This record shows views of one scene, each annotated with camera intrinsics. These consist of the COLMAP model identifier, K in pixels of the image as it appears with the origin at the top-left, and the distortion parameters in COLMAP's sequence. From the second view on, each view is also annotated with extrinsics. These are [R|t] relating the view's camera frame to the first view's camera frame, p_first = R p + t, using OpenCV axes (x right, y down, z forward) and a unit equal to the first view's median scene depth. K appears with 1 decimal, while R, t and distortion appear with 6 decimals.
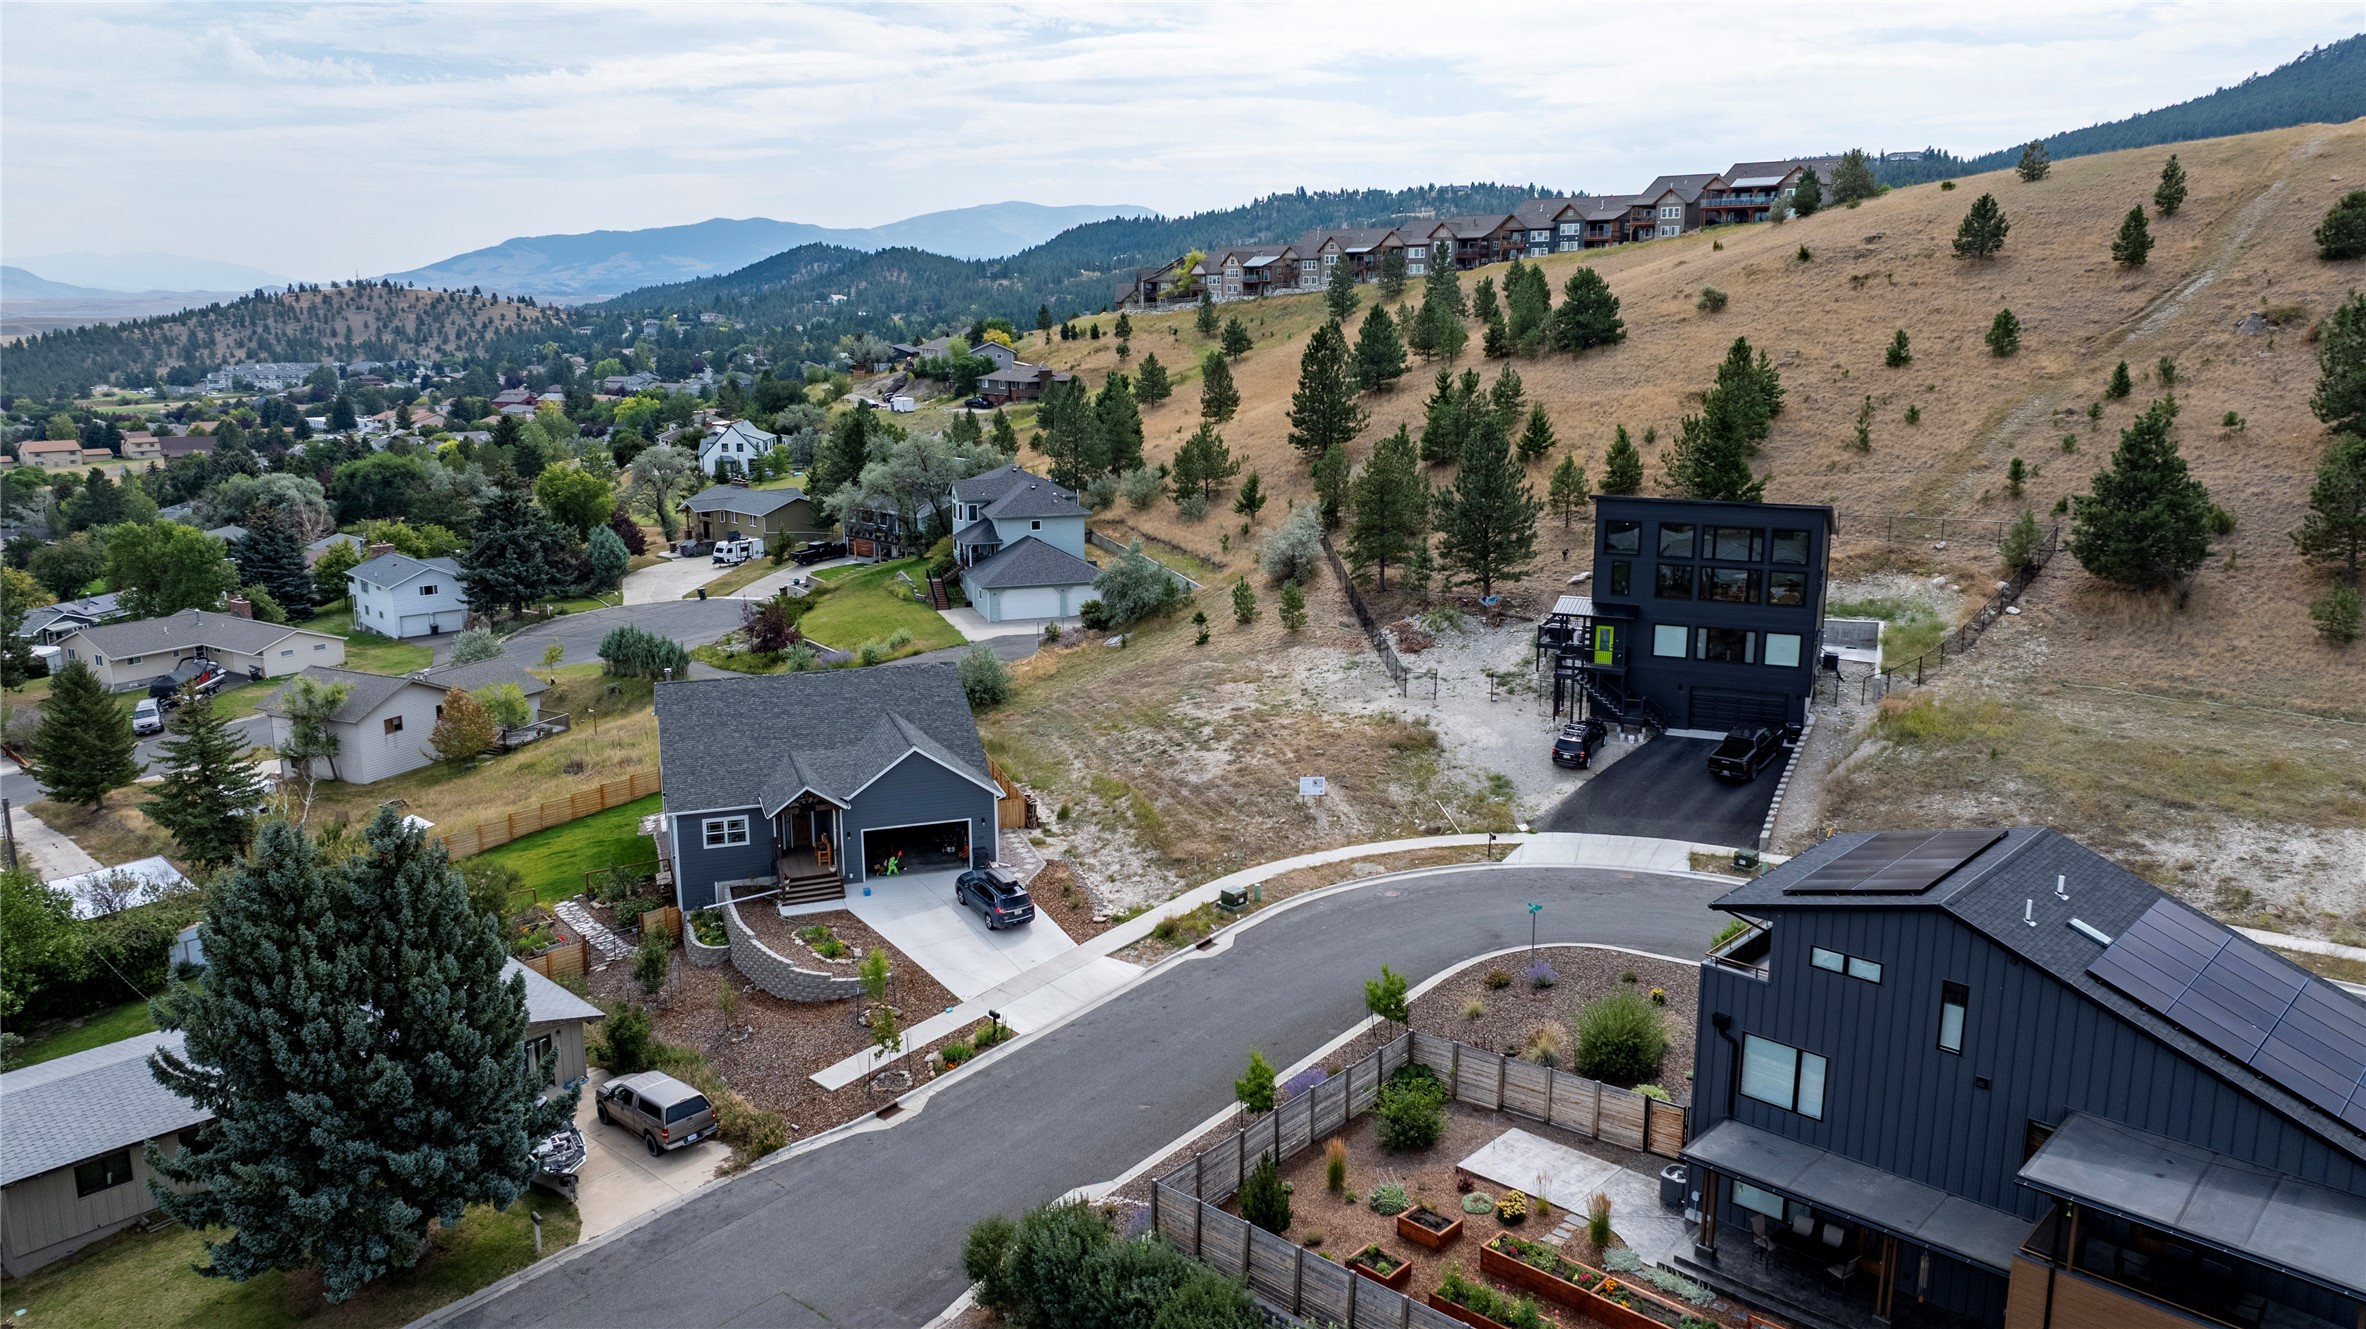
lens RADIAL K [[1659.0, 0, 1183.0], [0, 1659.0, 664.5], [0, 0, 1]] dist [-0.003264, -0.005618]
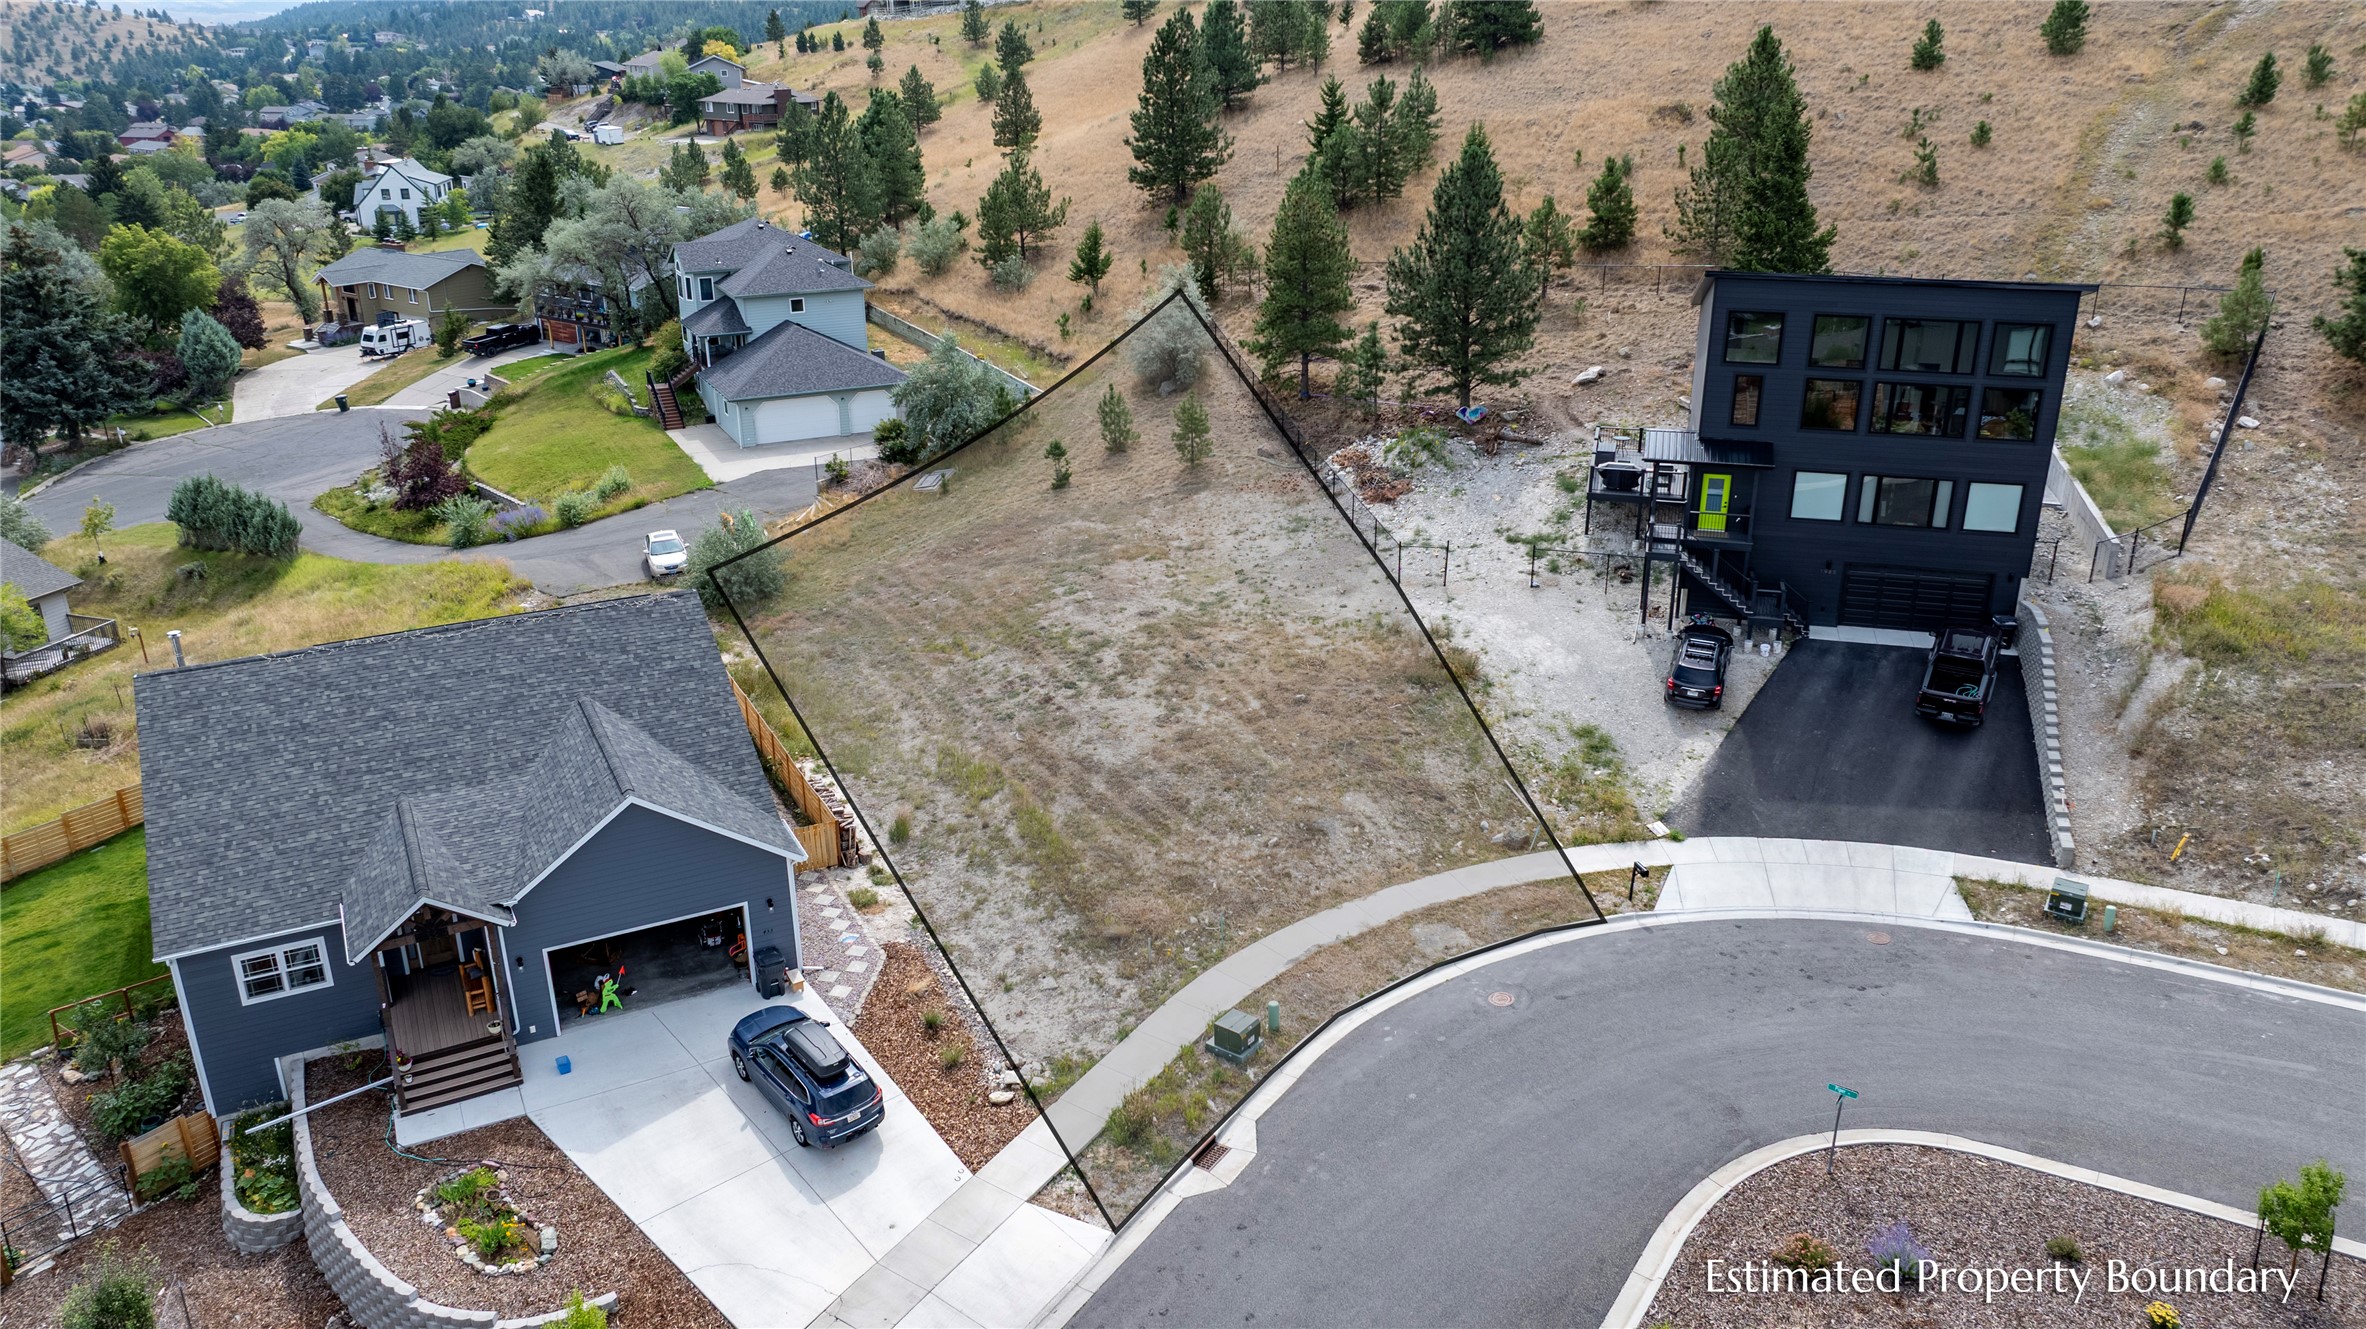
lens RADIAL K [[1668.5, 0, 1183.0], [0, 1668.5, 664.5], [0, 0, 1]] dist [-0.040659, 0.055864]
pose [[0.989030, -0.056167, 0.136618, -0.034701], [0.034167, 0.986792, 0.158349, -0.044473], [-0.143707, -0.151944, 0.977886, 0.280306]]
